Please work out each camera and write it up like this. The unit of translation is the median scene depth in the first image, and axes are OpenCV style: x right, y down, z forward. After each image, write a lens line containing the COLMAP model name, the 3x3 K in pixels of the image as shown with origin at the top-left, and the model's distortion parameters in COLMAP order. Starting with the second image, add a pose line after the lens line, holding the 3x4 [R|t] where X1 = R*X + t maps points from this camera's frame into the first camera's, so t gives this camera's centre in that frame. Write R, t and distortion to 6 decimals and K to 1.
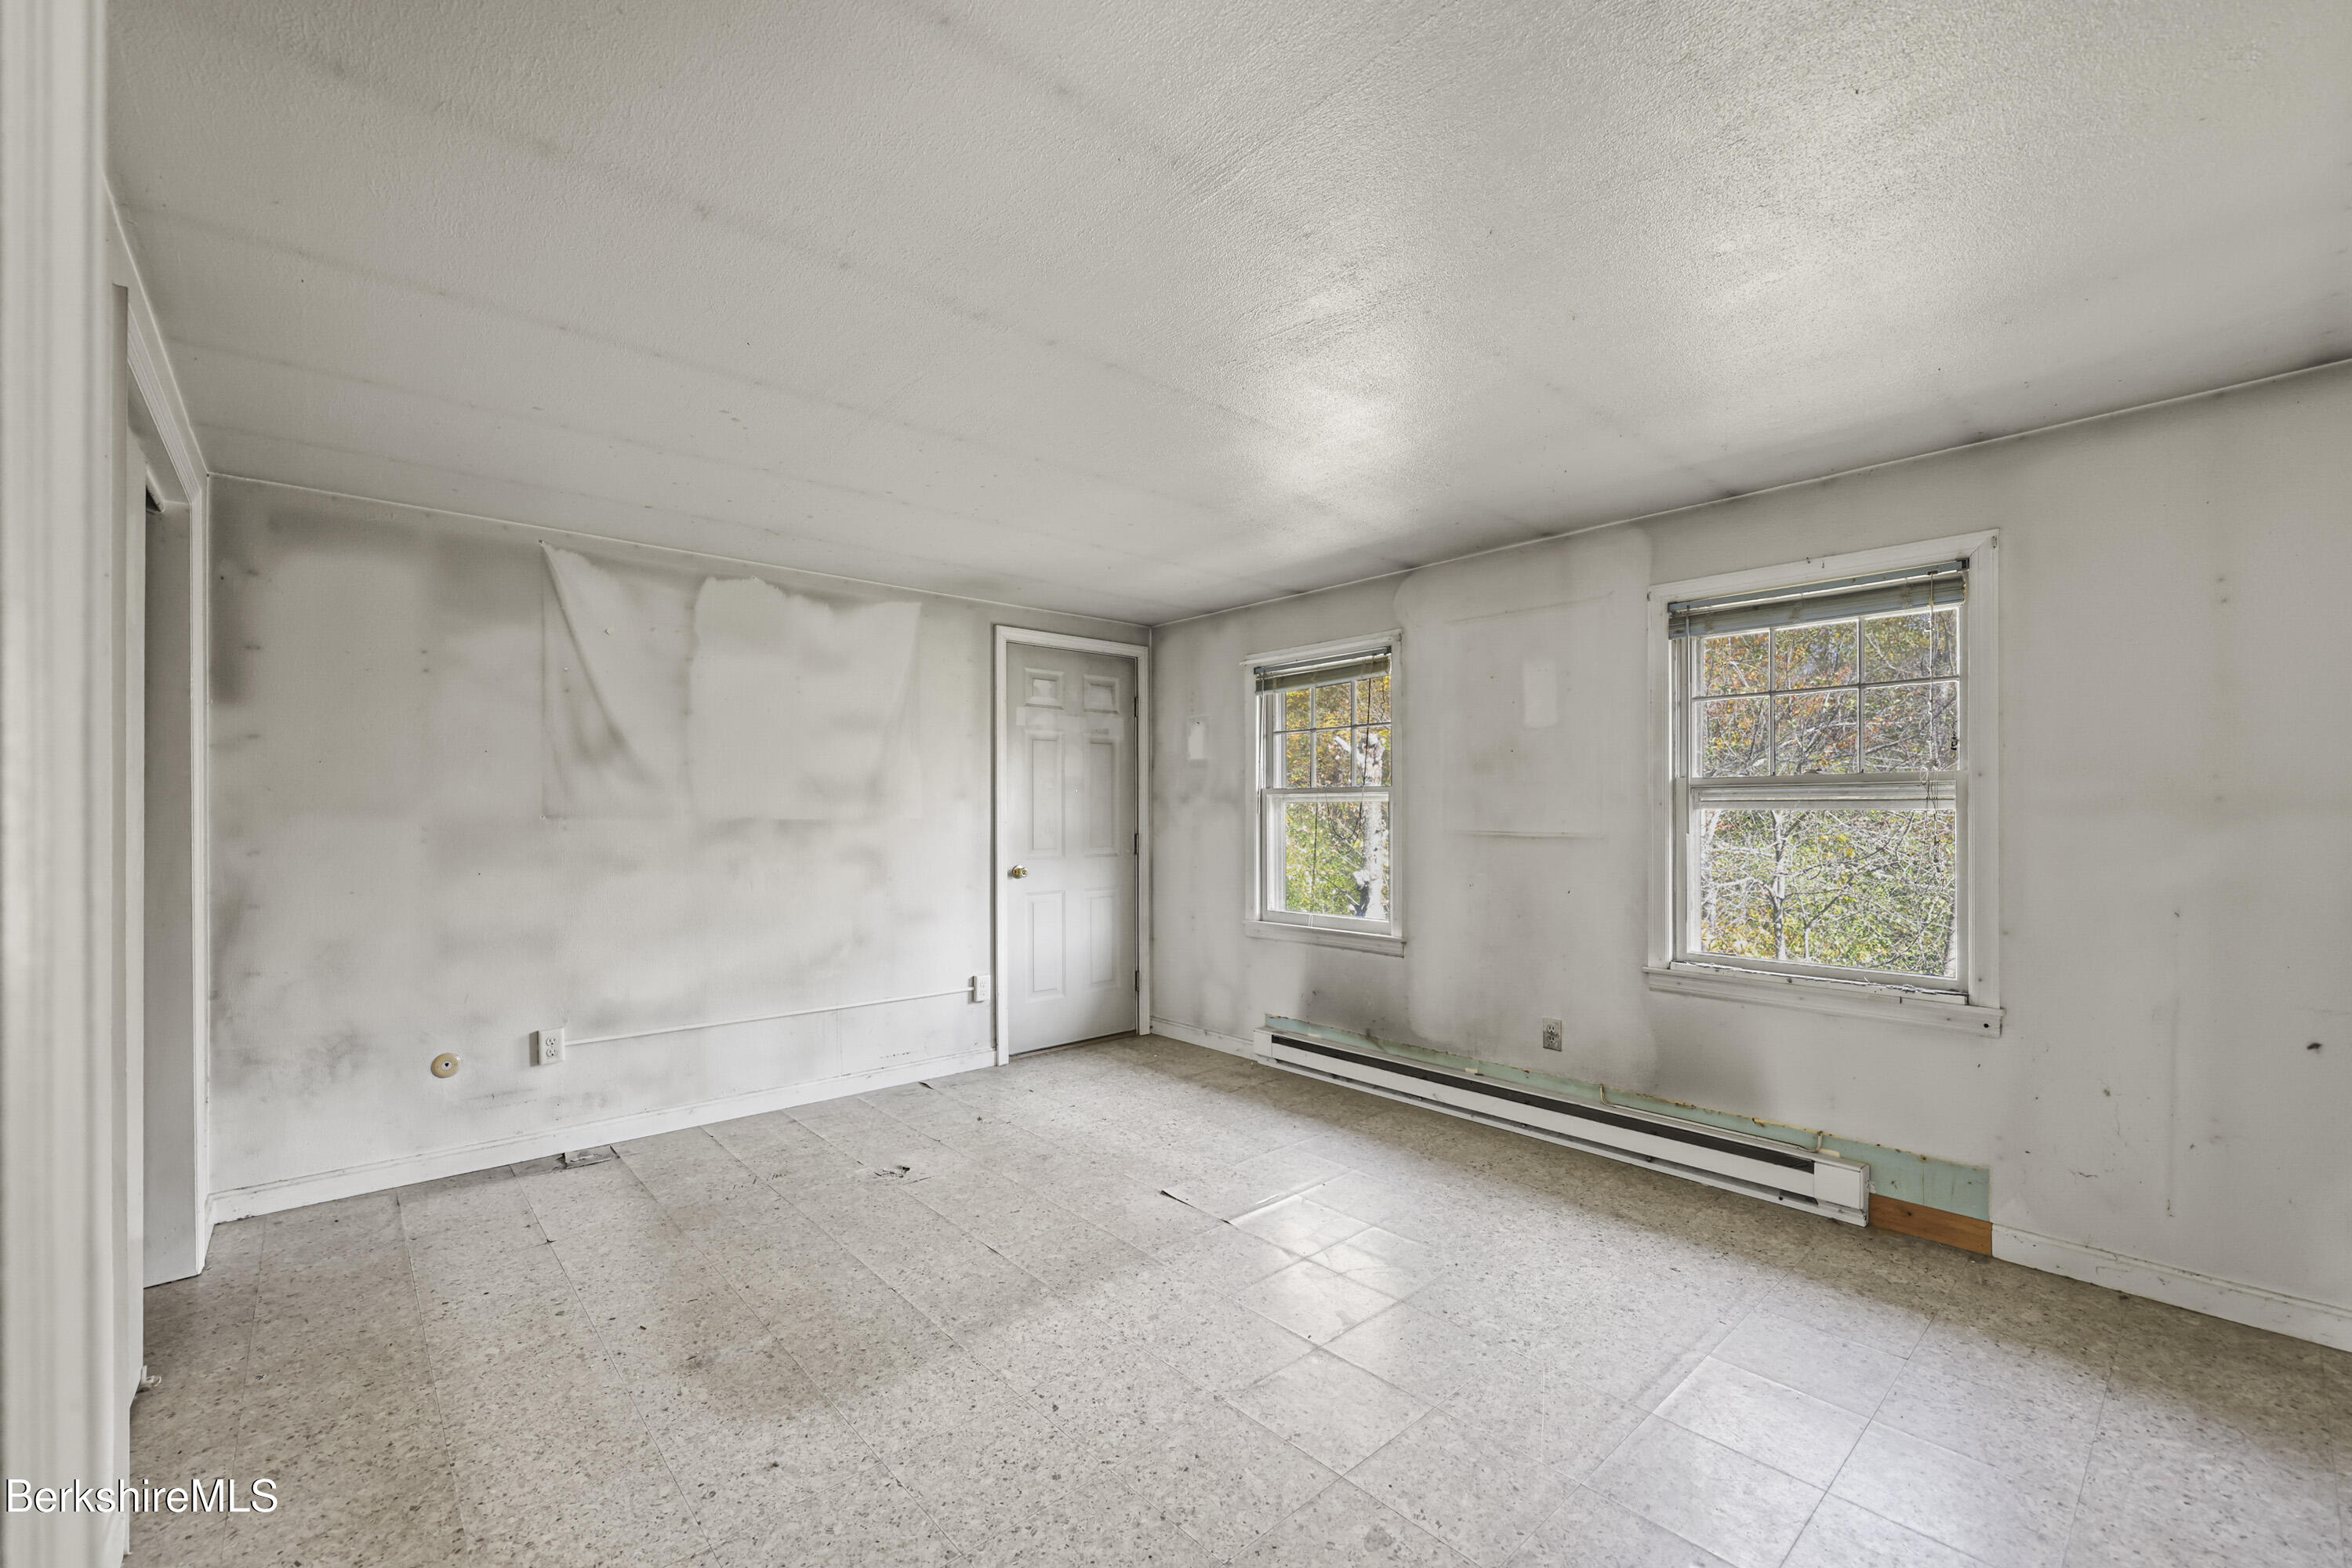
lens RADIAL K [[945.4, 0, 1175.8], [0, 945.4, 801.7], [0, 0, 1]] dist [-0.000991, 0.000284]
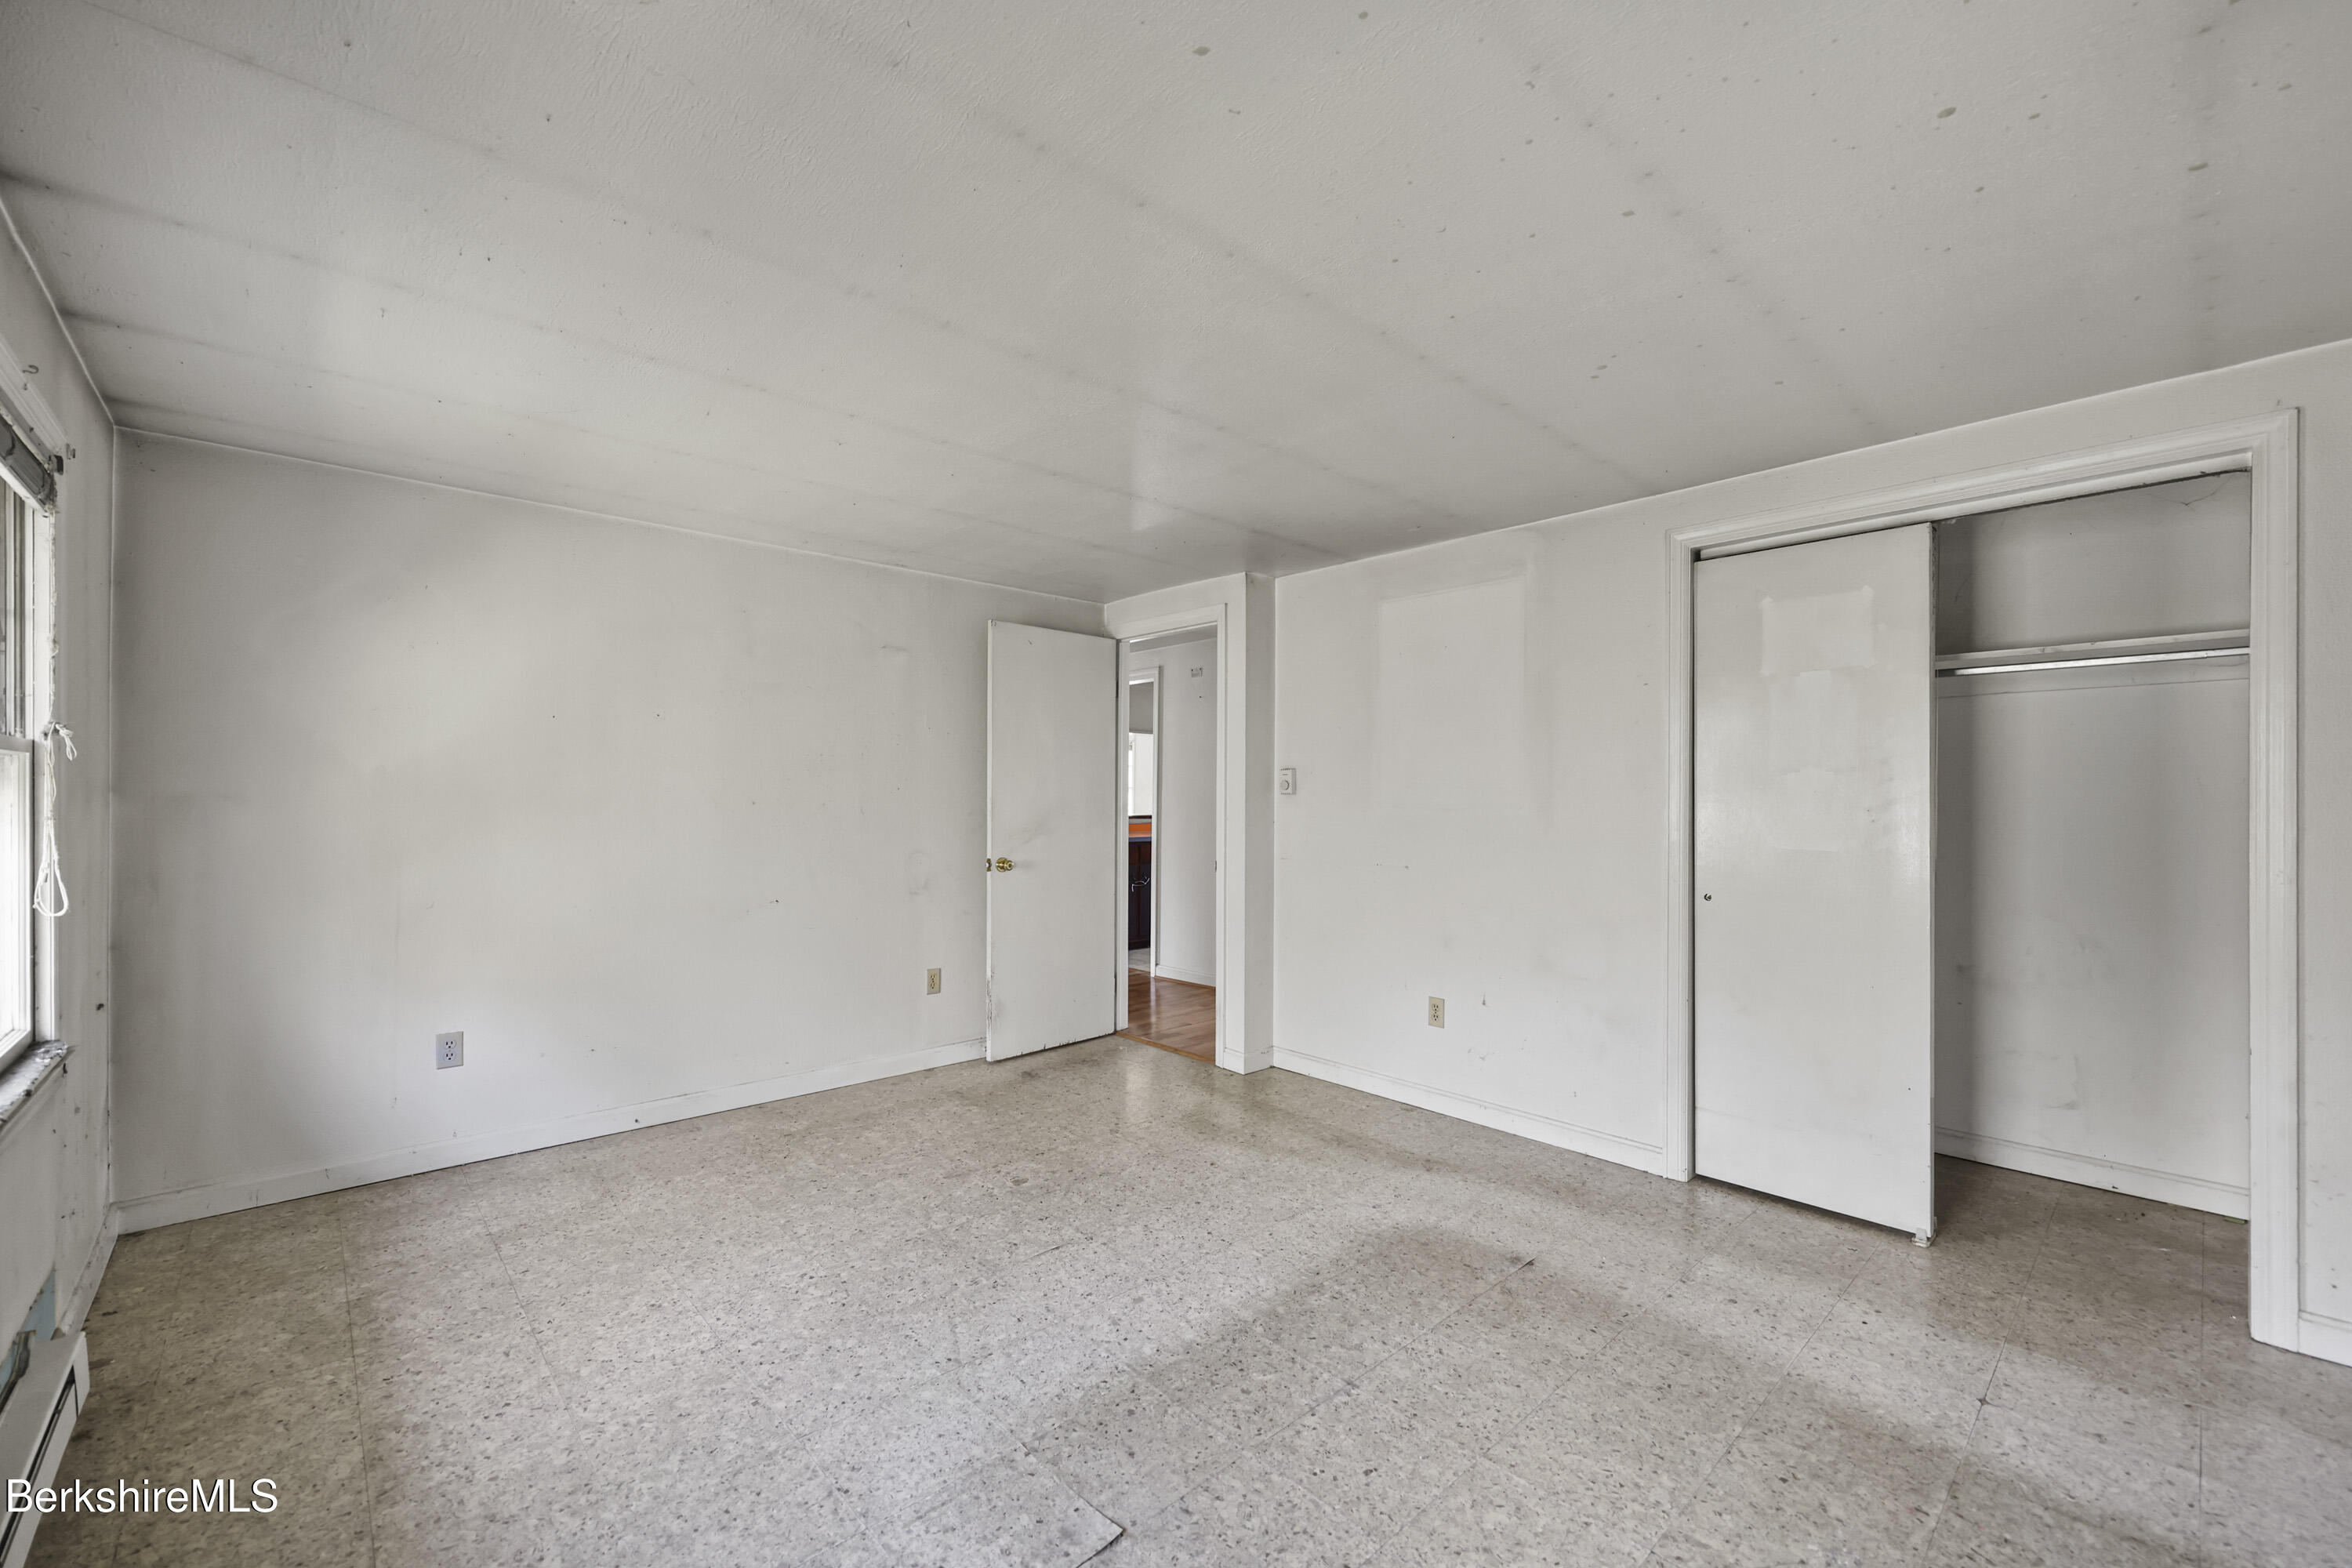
lens RADIAL K [[945.4, 0, 1175.5], [0, 945.4, 792.7], [0, 0, 1]] dist [-0.000991, 0.000284]
pose [[-0.999898, 0.000139, -0.014317, -0.047977], [0.000315, 0.999924, -0.012306, 0.016602], [0.014314, -0.012309, -0.999822, 1.971545]]
